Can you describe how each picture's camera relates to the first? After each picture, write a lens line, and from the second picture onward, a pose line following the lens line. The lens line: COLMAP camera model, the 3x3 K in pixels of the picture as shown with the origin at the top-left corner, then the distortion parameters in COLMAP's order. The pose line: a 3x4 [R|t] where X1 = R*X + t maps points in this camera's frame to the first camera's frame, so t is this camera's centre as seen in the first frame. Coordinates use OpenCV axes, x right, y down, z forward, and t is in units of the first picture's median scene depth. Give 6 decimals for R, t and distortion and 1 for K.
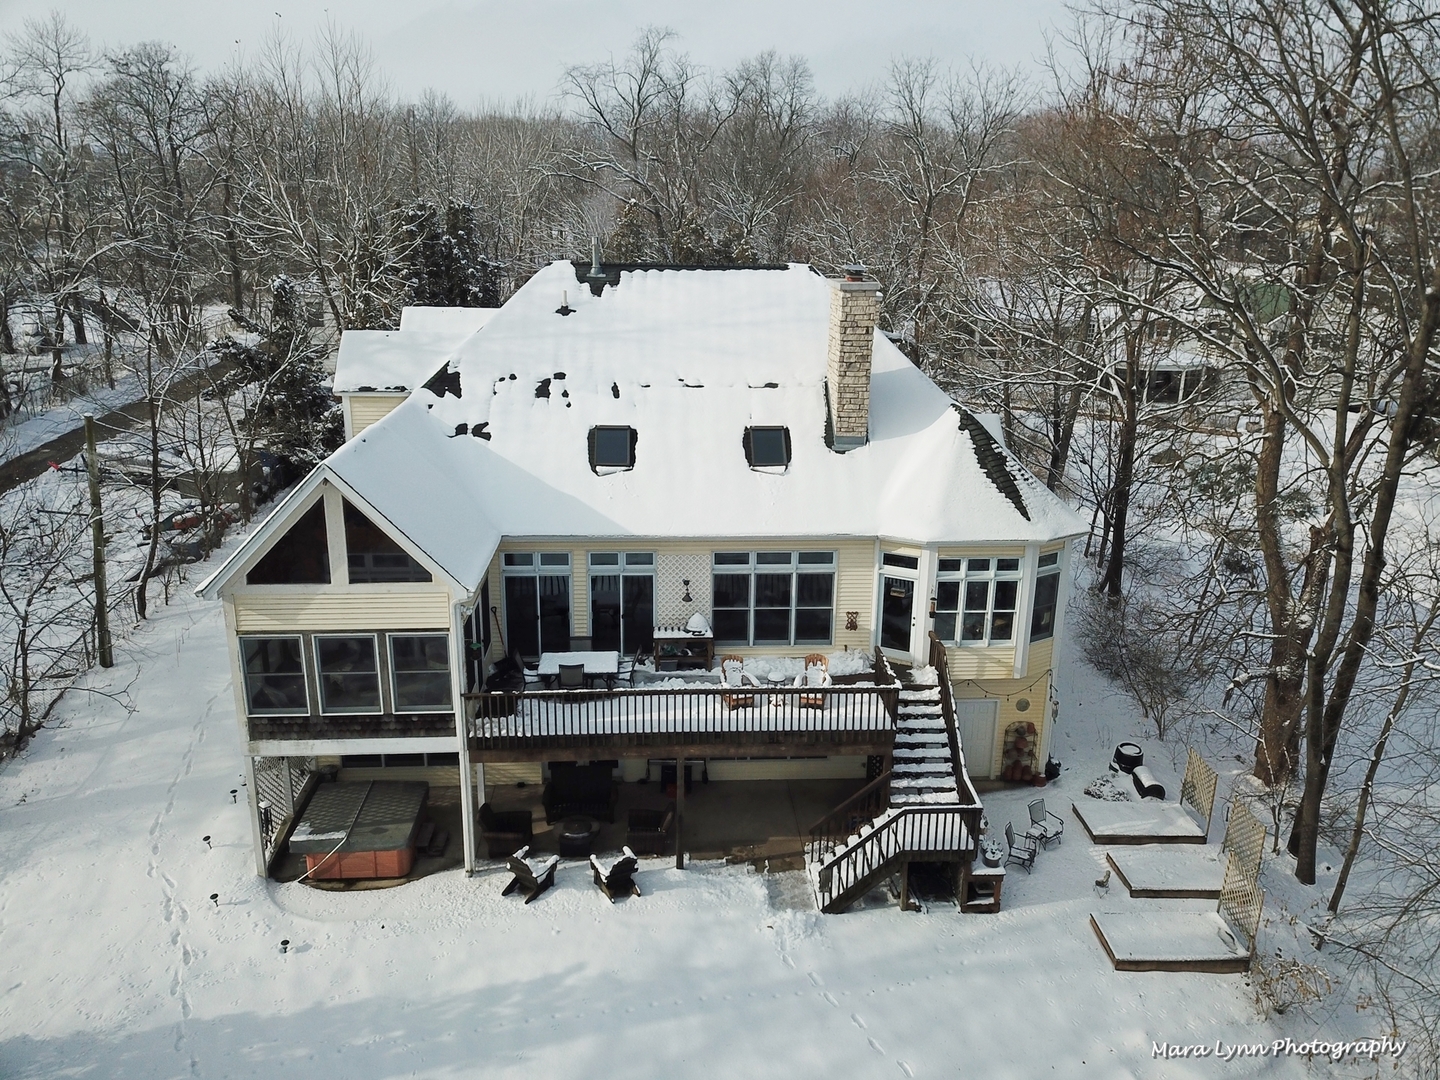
lens RADIAL K [[1089.7, 0, 722.6], [0, 1089.7, 534.6], [0, 0, 1]] dist [0.023355, -0.015839]
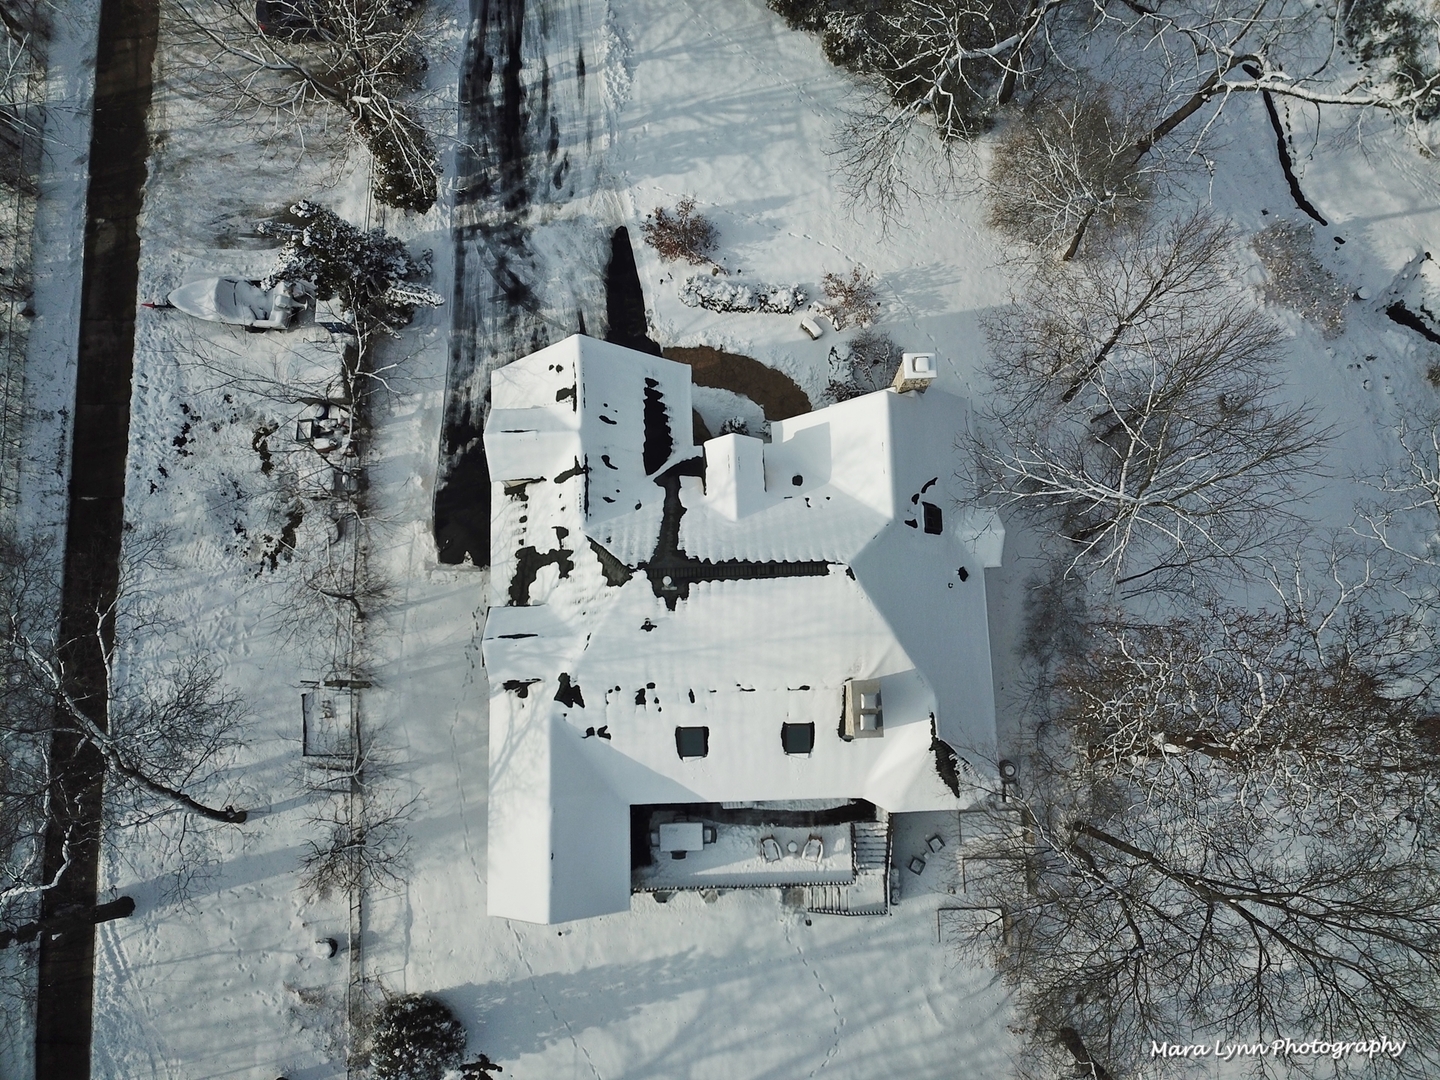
lens RADIAL K [[1093.3, 0, 720.0], [0, 1093.3, 540.0], [0, 0, 1]] dist [-0.002546, -0.003300]
pose [[0.998905, 0.031806, -0.034304, -0.023206], [0.015982, 0.457165, 0.889238, -1.615727], [0.043966, -0.888813, 0.456156, 0.598553]]
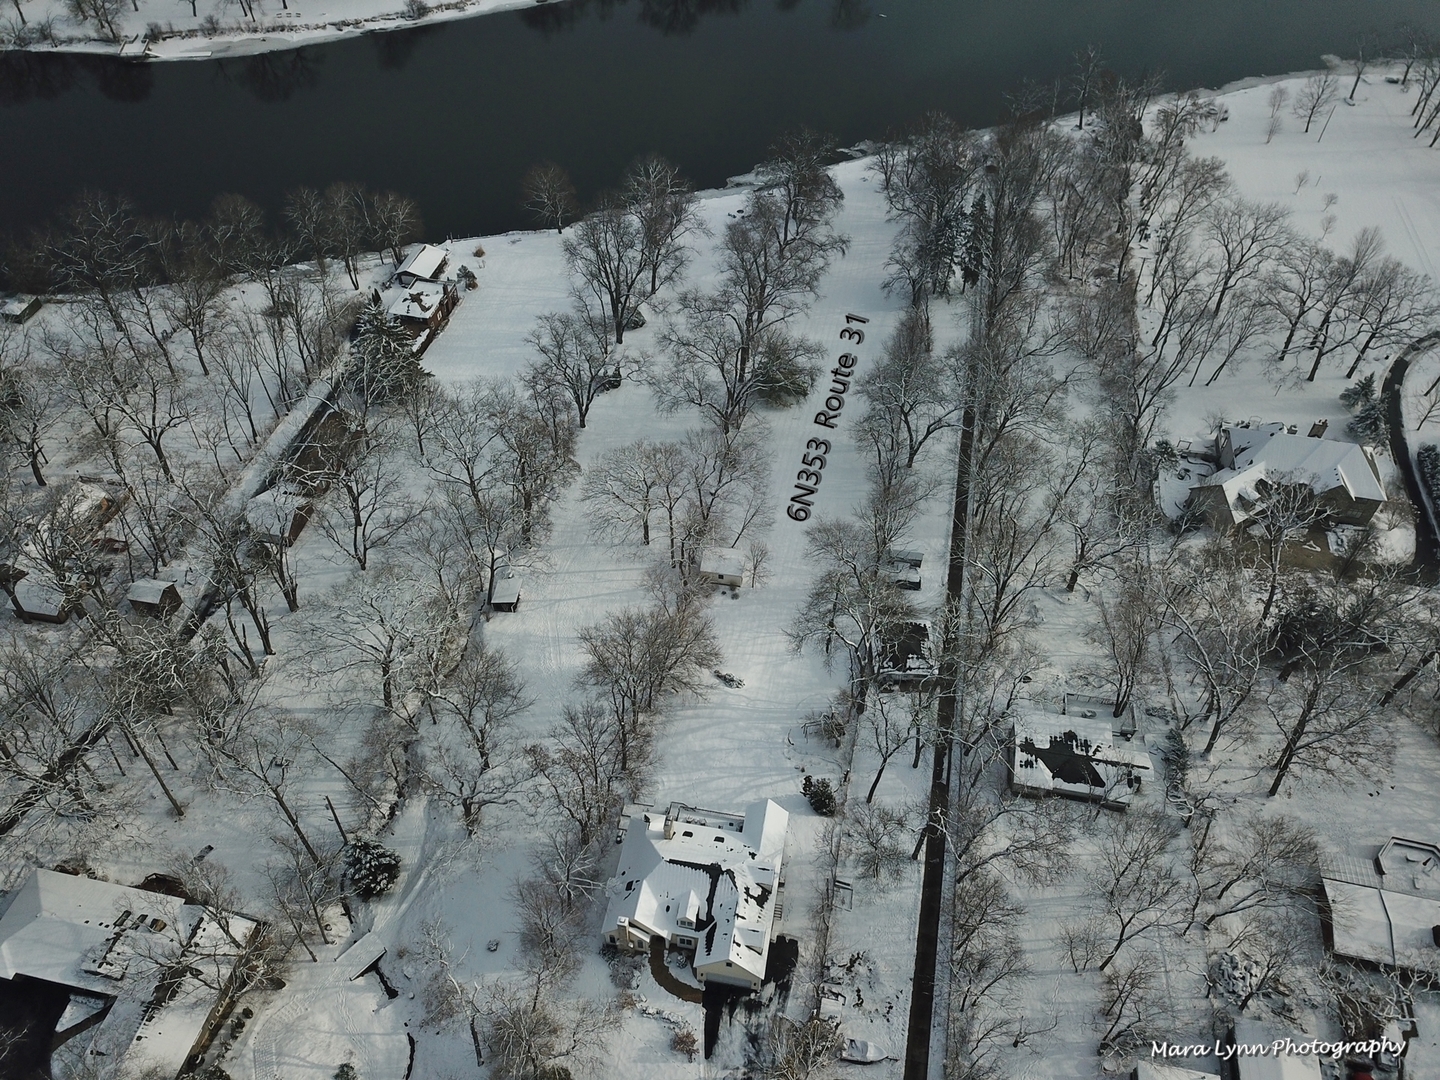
lens RADIAL K [[1089.7, 0, 722.6], [0, 1089.7, 534.6], [0, 0, 1]] dist [0.023355, -0.015839]
pose [[-0.969635, -0.199083, 0.142038, -0.573210], [0.038744, 0.448408, 0.892989, -5.422574], [-0.241470, 0.871376, -0.427079, 2.011109]]
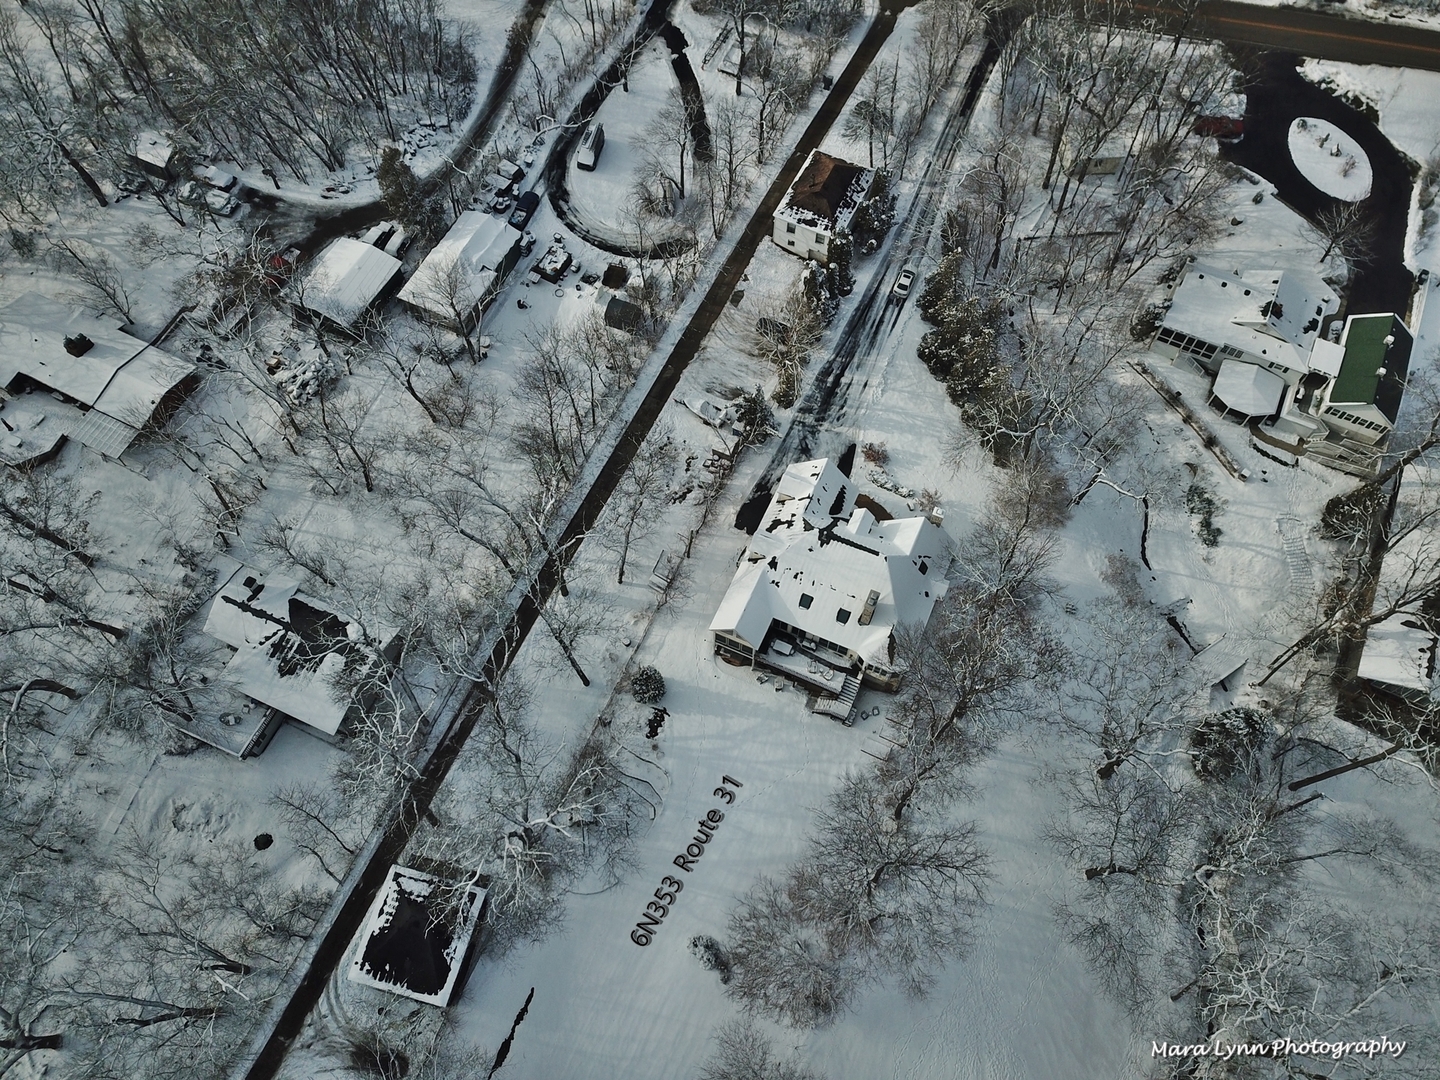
lens RADIAL K [[1090.6, 0, 724.9], [0, 1090.6, 533.0], [0, 0, 1]] dist [0.013880, 0.001442]
pose [[0.885142, 0.406469, -0.226511, 0.456466], [-0.137259, 0.693198, 0.707557, -3.197364], [0.444617, -0.595197, 0.669370, -1.740077]]
